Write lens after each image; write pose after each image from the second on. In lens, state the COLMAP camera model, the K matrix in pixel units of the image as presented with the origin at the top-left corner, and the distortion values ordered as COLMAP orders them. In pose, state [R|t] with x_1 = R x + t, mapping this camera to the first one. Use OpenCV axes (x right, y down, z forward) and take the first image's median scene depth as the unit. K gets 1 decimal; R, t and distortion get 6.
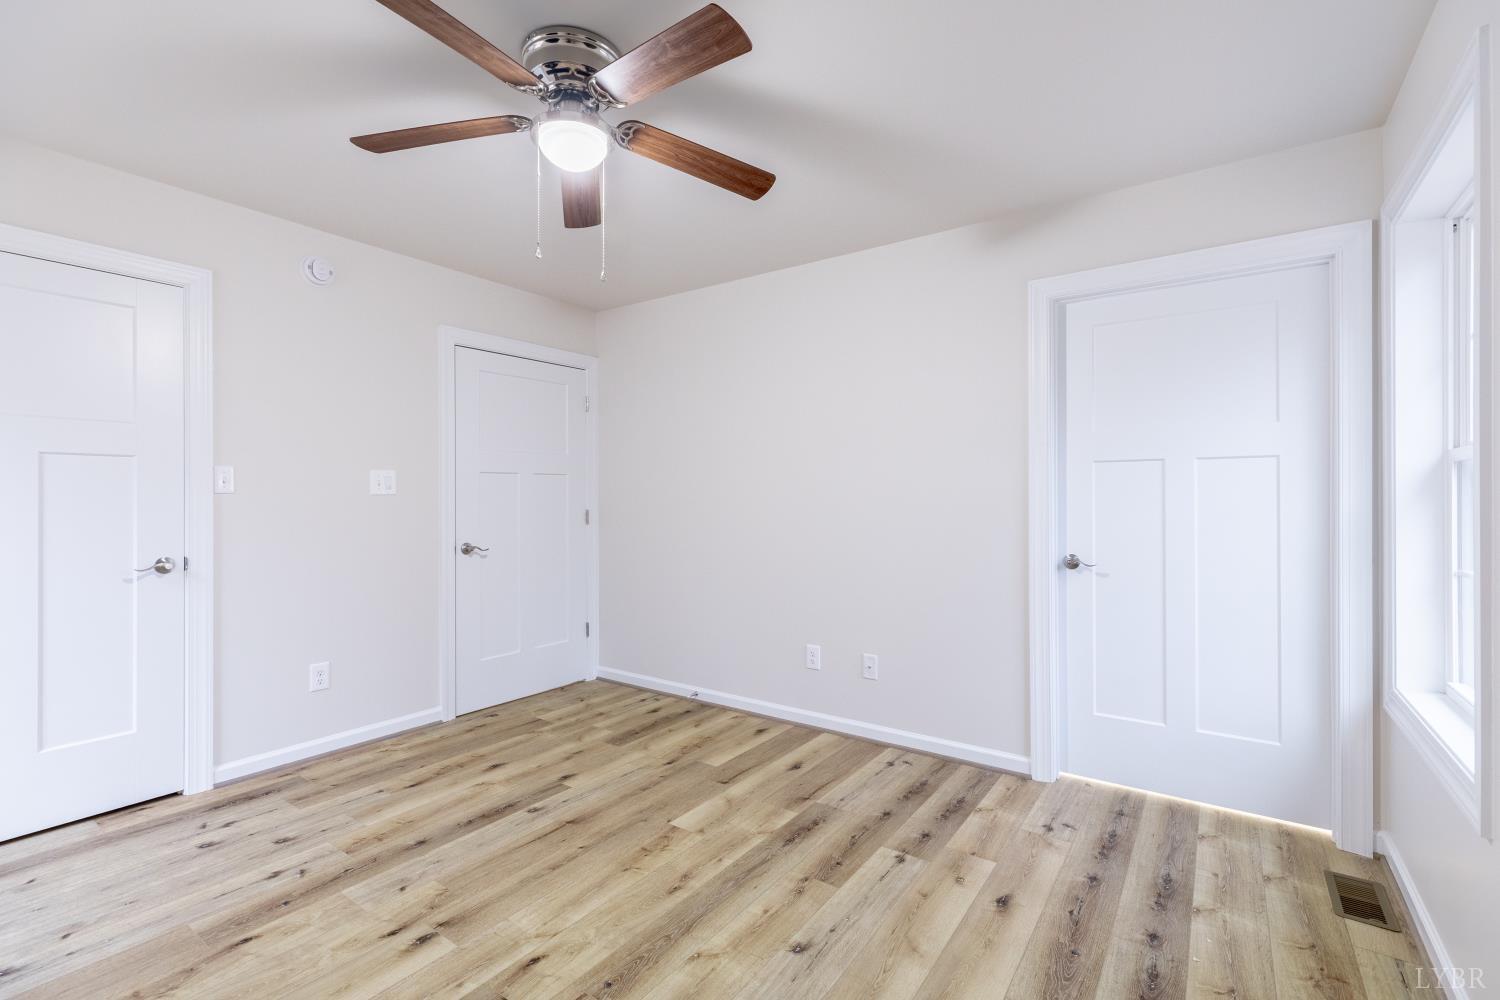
lens RADIAL K [[669.6, 0, 743.2], [0, 669.6, 503.1], [0, 0, 1]] dist [0.006915, 0.000464]
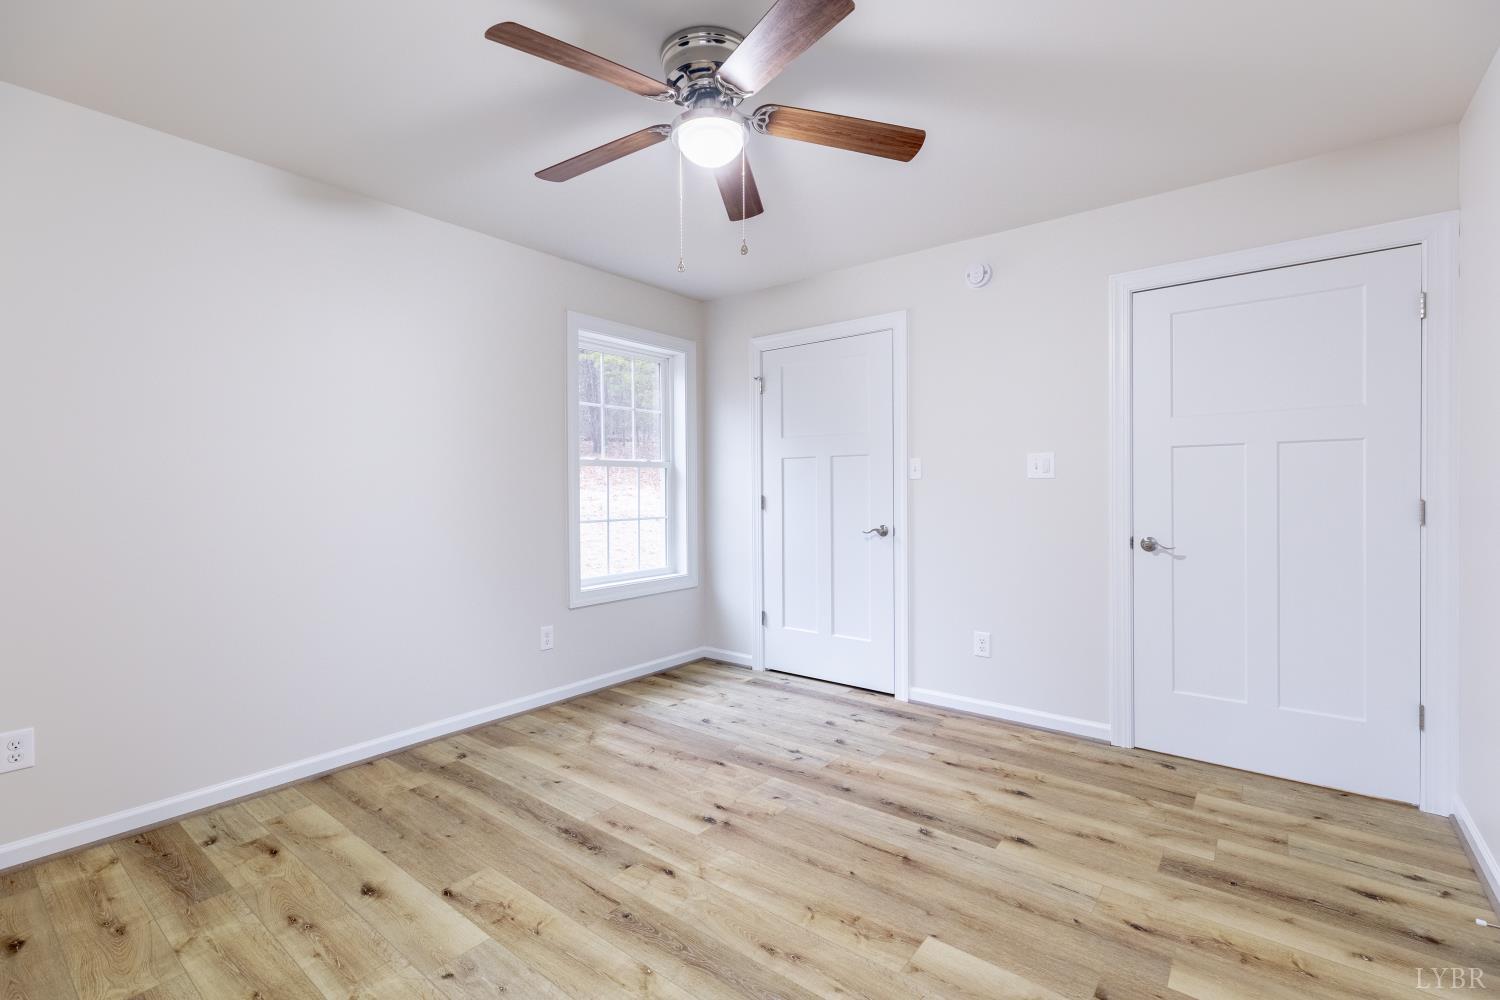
lens RADIAL K [[669.6, 0, 754.6], [0, 669.6, 498.9], [0, 0, 1]] dist [0.006915, 0.000464]
pose [[-0.041105, 0.018692, -0.998980, 0.528540], [-0.000524, 0.999824, 0.018729, -0.000689], [0.999155, 0.001293, -0.041088, 0.741062]]
